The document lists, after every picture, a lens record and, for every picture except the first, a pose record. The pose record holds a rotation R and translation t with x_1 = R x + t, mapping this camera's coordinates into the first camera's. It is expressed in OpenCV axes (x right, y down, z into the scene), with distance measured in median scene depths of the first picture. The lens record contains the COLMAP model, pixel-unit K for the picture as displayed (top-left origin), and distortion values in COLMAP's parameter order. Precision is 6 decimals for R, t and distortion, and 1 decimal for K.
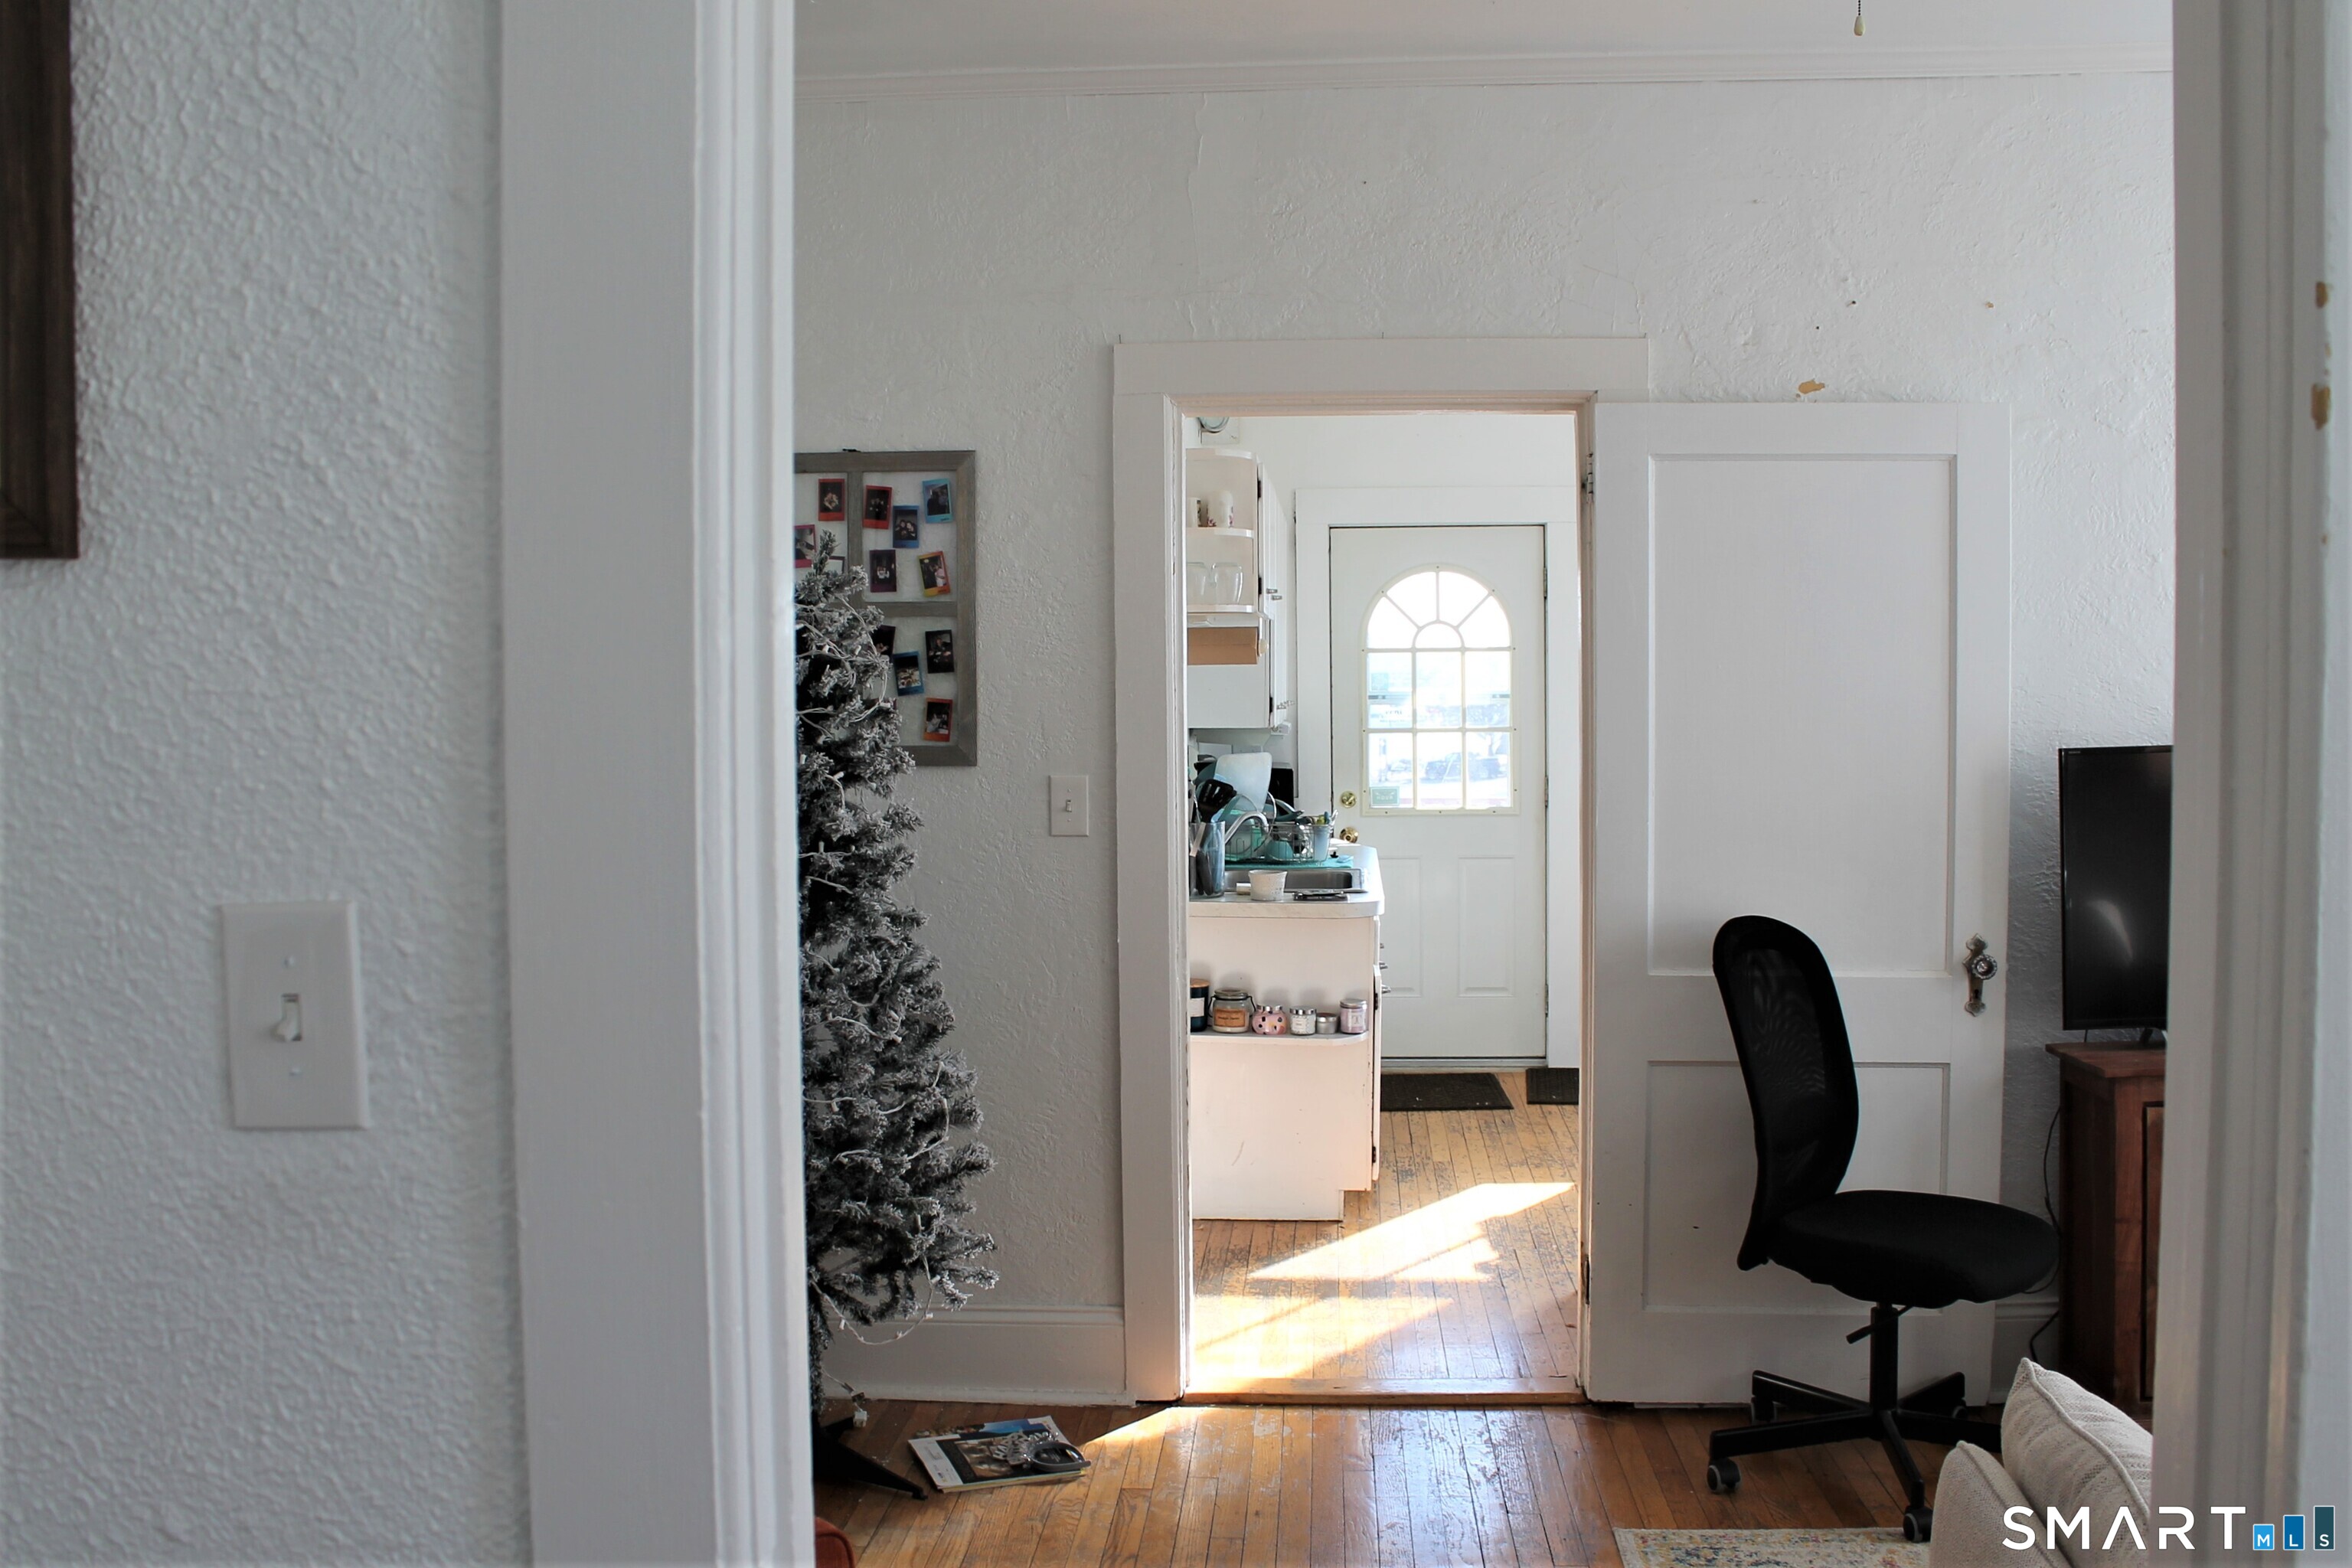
lens RADIAL K [[2099.0, 0, 1176.0], [0, 2099.0, 784.0], [0, 0, 1]] dist [-0.148839, 0.140166]
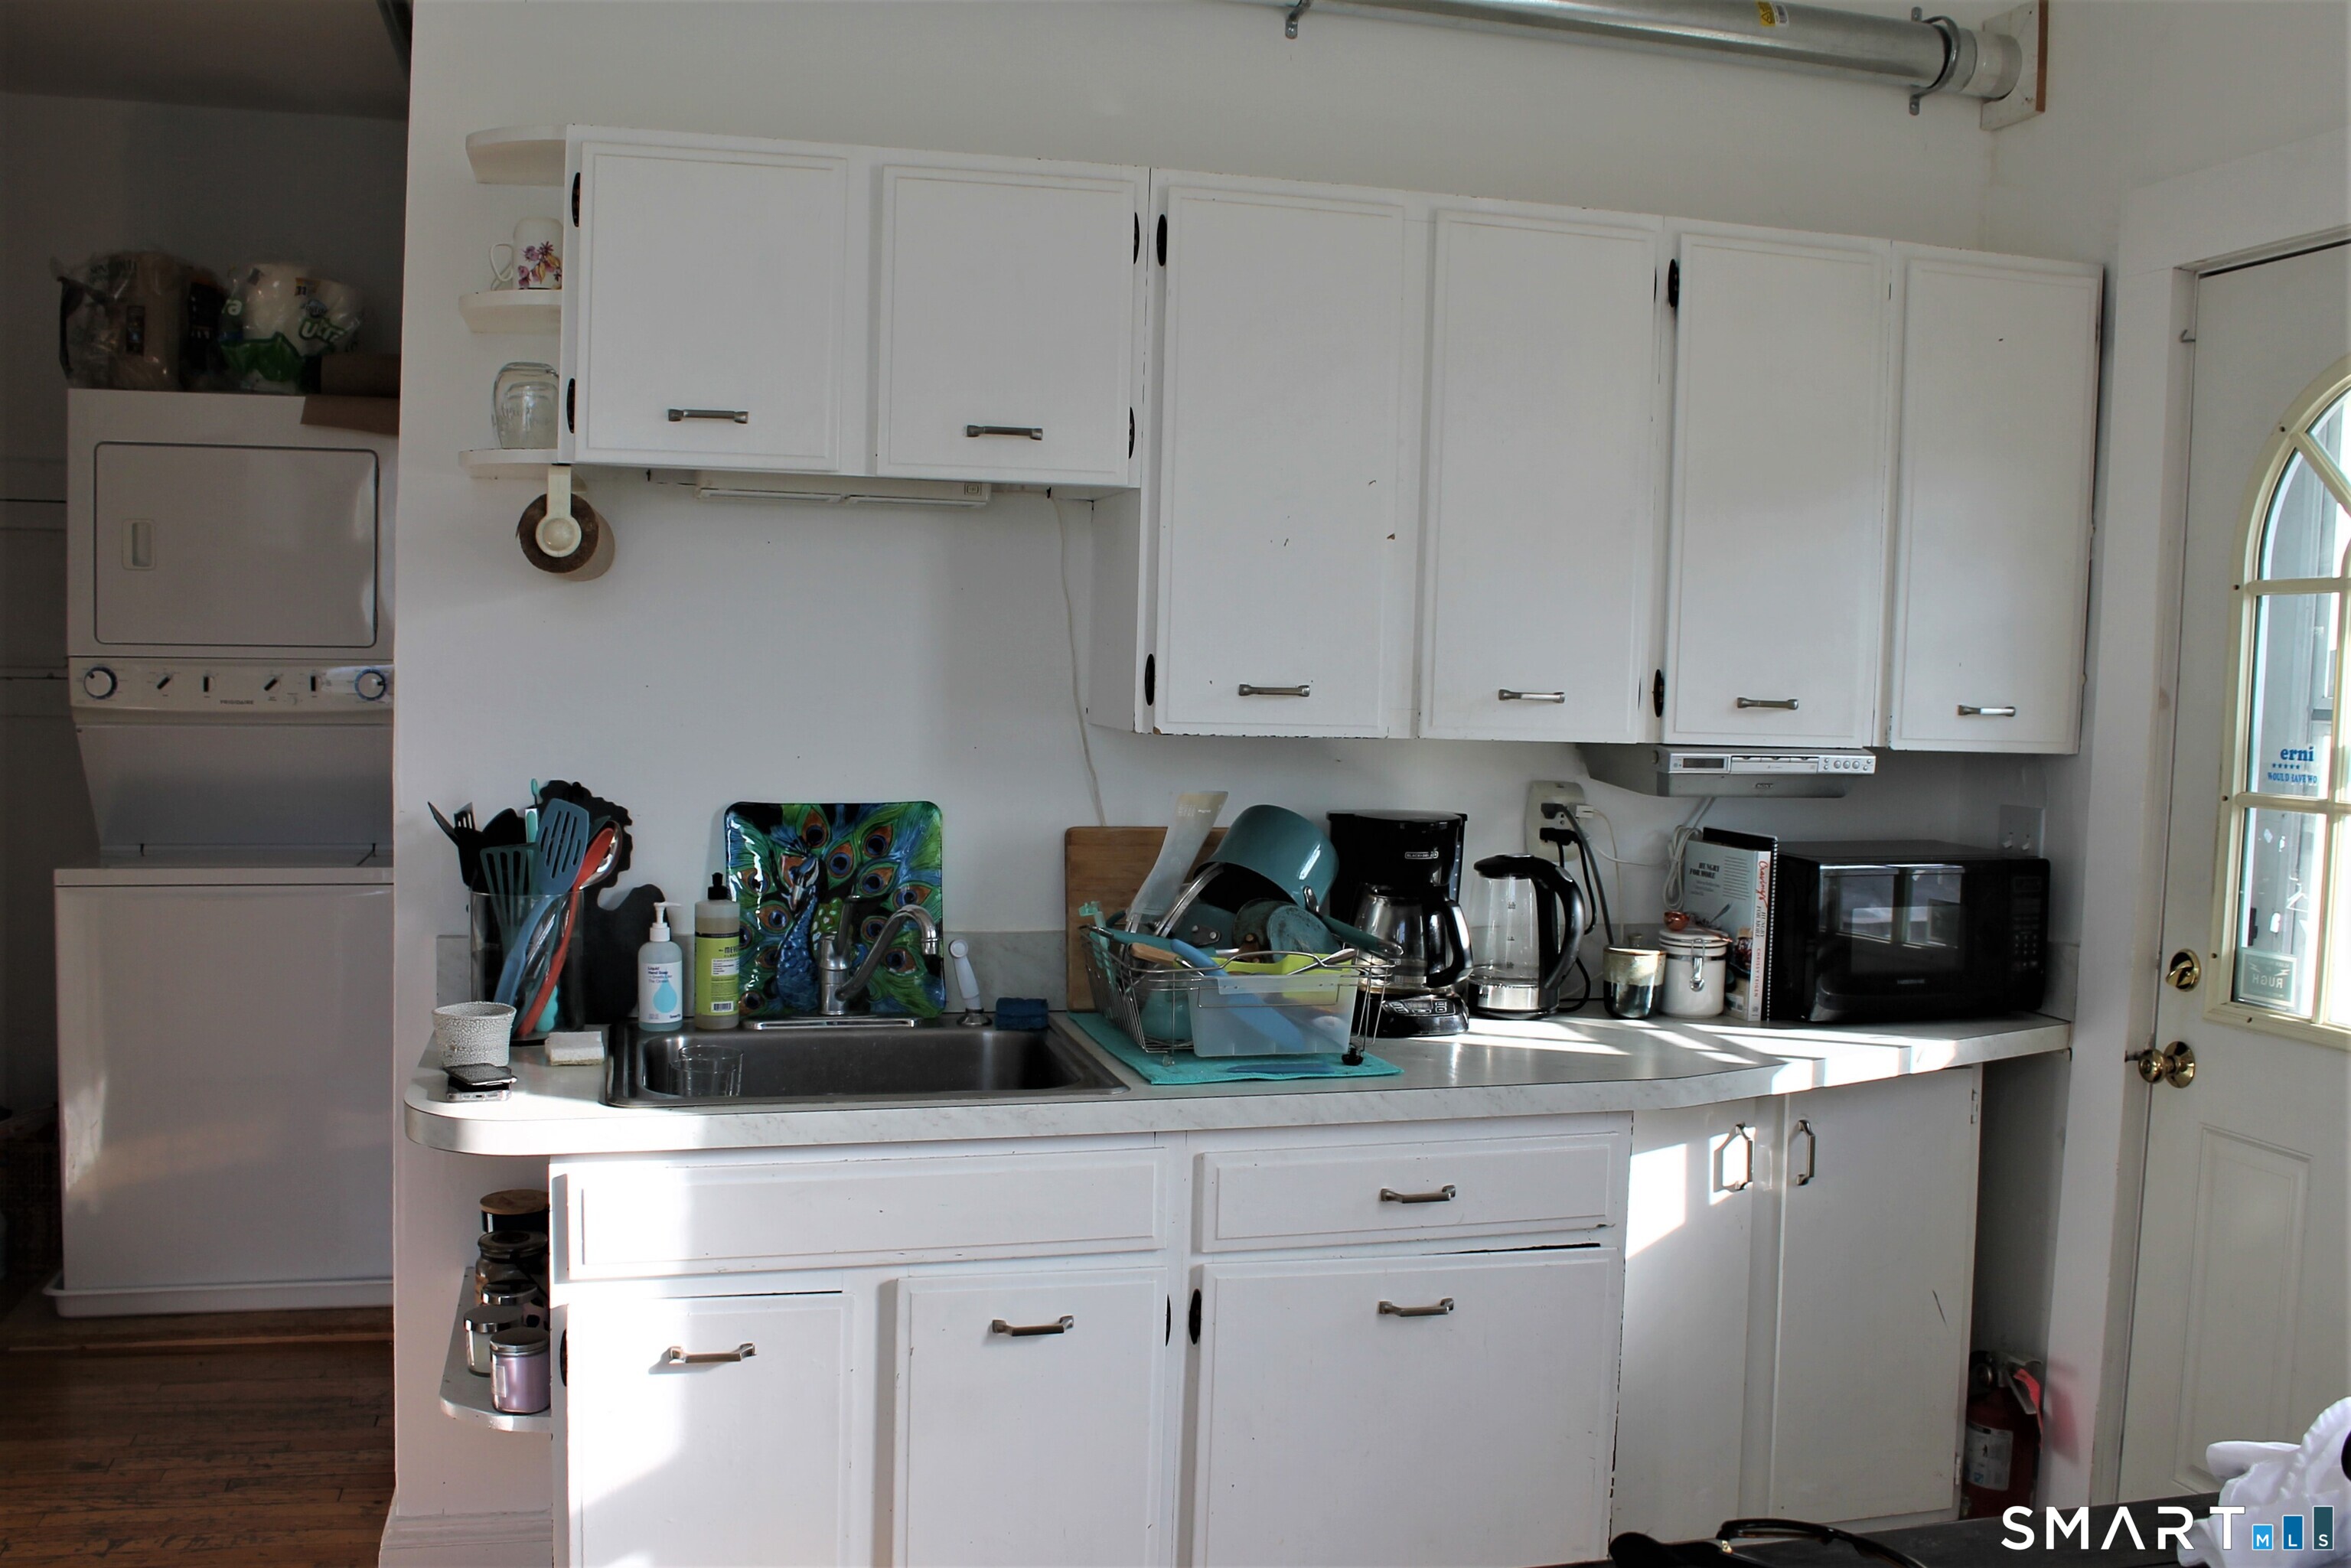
lens RADIAL K [[2098.1, 0, 1175.5], [0, 2098.1, 784.0], [0, 0, 1]] dist [-0.148839, 0.140166]
pose [[0.328483, 0.080747, -0.941052, 0.684136], [-0.091695, 0.994359, 0.053314, -0.054683], [0.940048, 0.068776, 0.334034, 1.264991]]
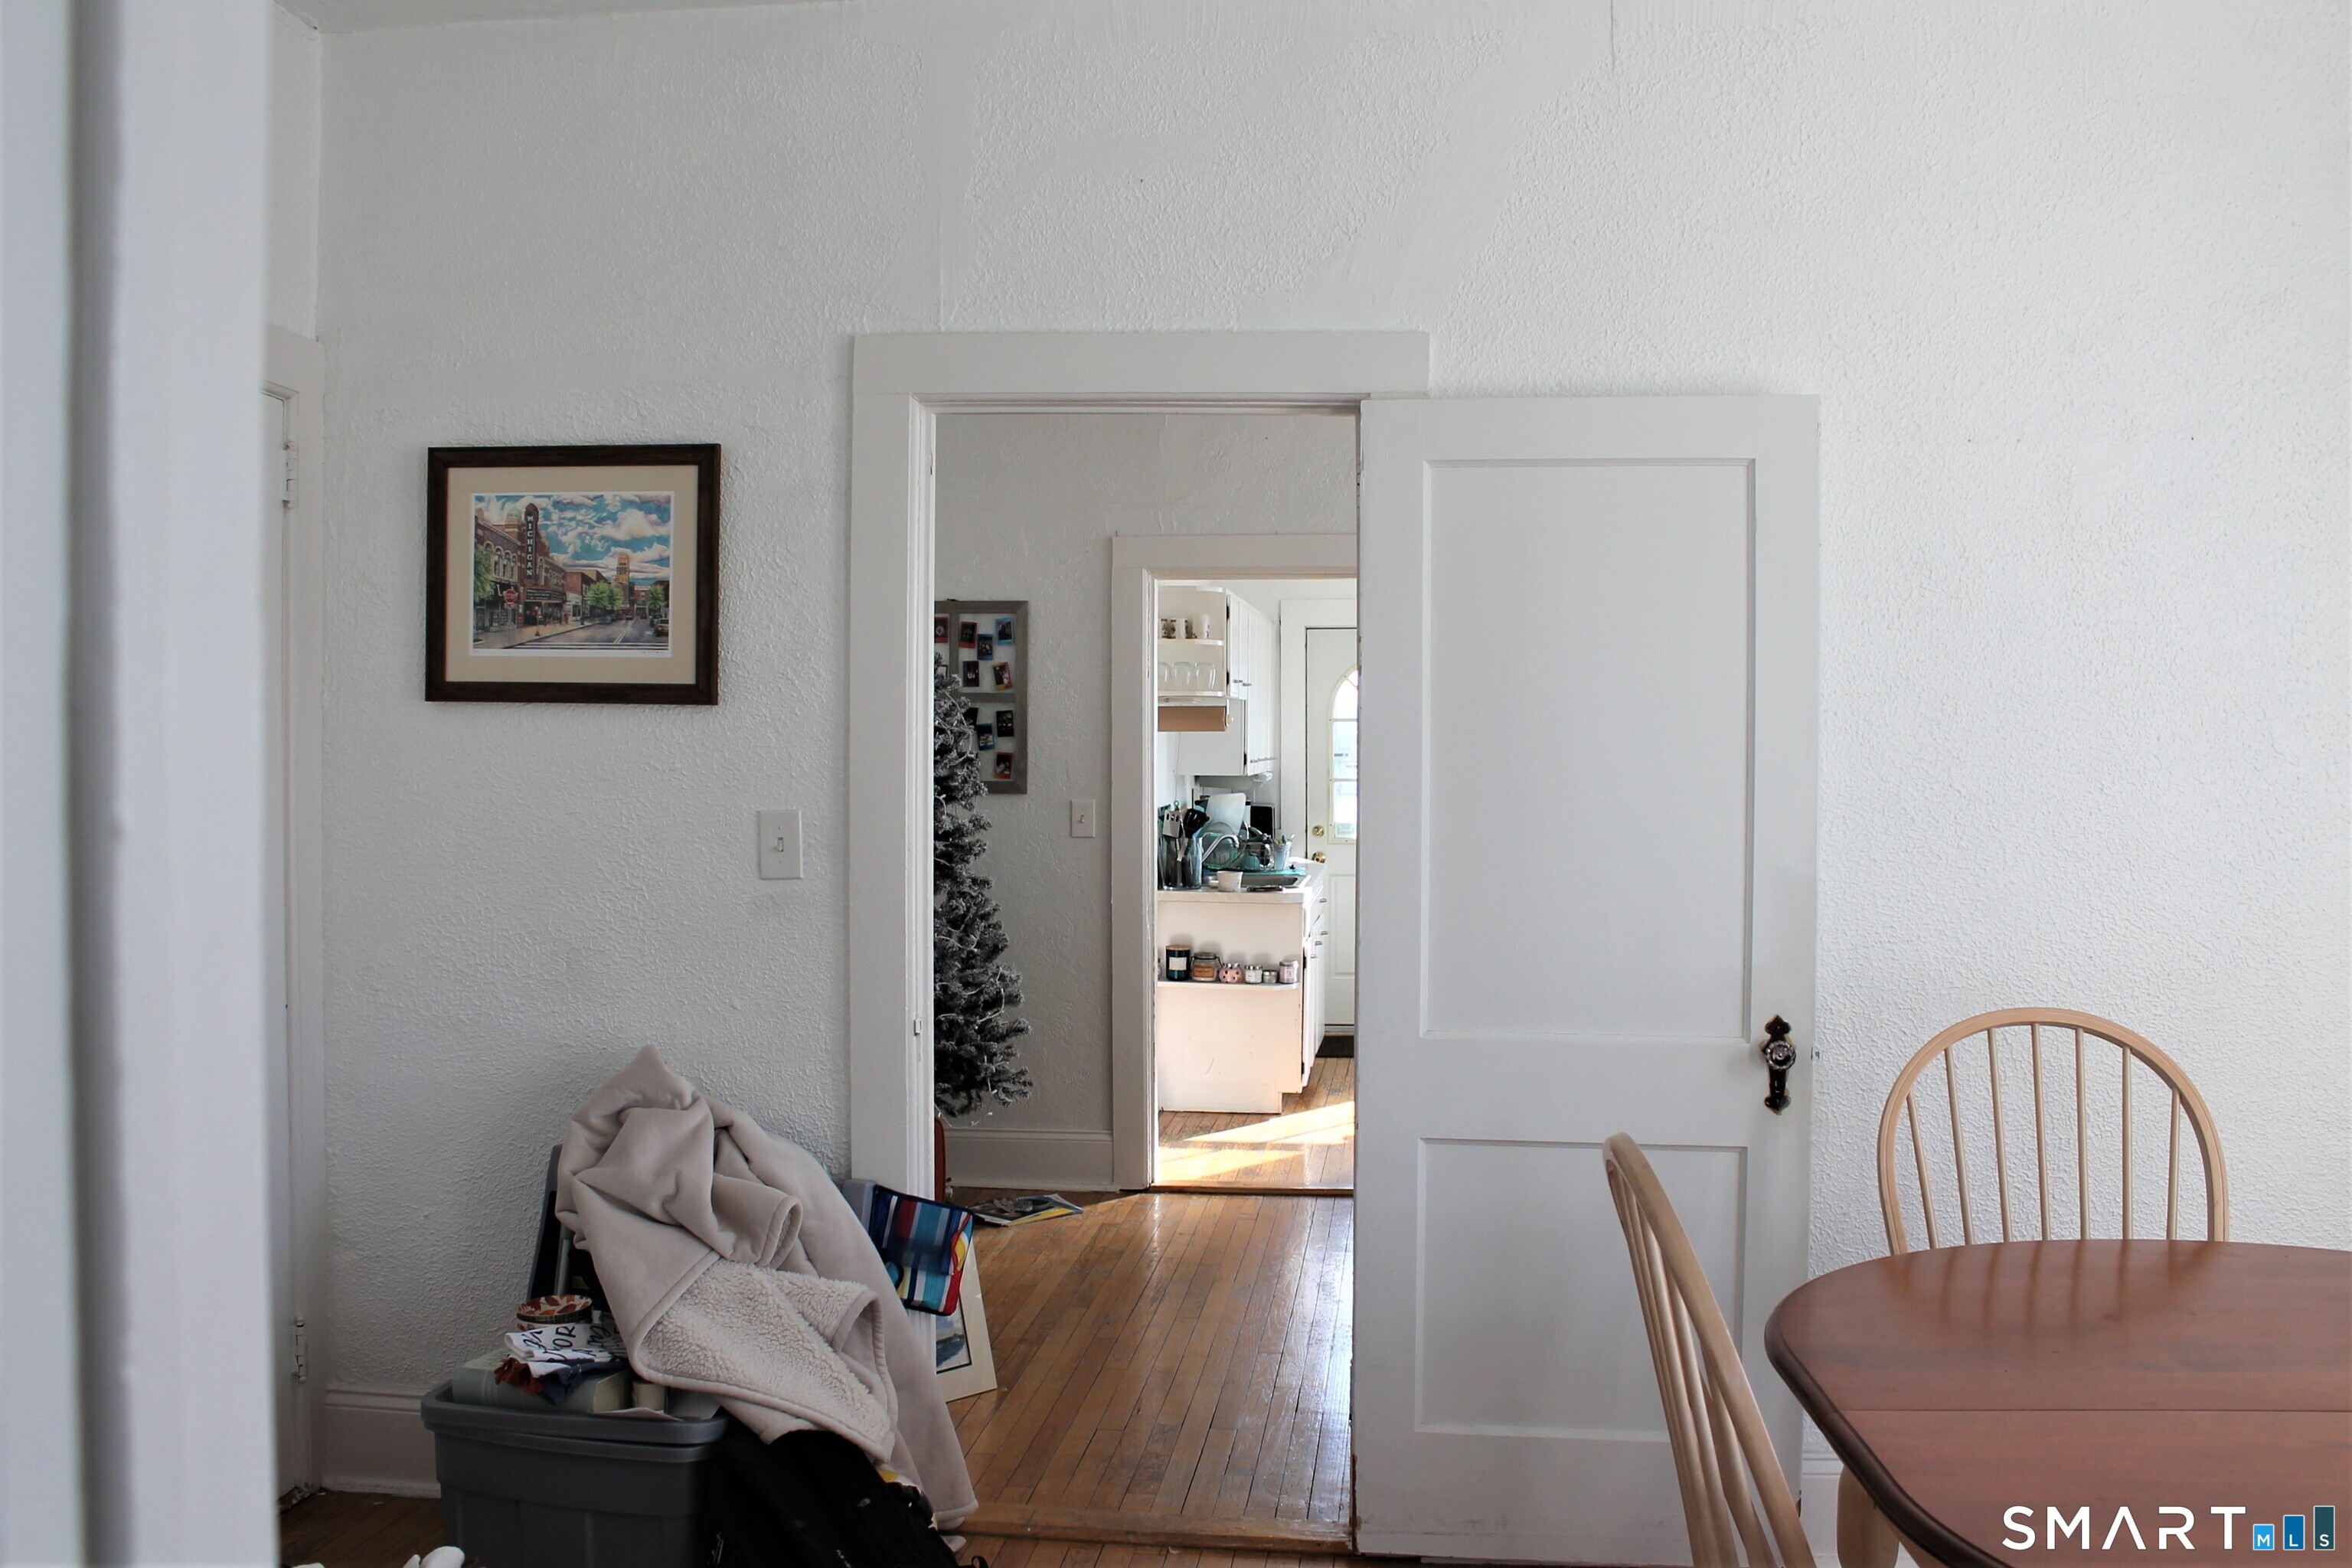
lens RADIAL K [[2099.0, 0, 1176.0], [0, 2099.0, 784.0], [0, 0, 1]] dist [-0.148839, 0.140166]
pose [[0.998867, 0.009801, -0.046565, 0.097431], [-0.011076, 0.999568, -0.027214, 0.027080], [0.046278, 0.027699, 0.998544, -0.628837]]
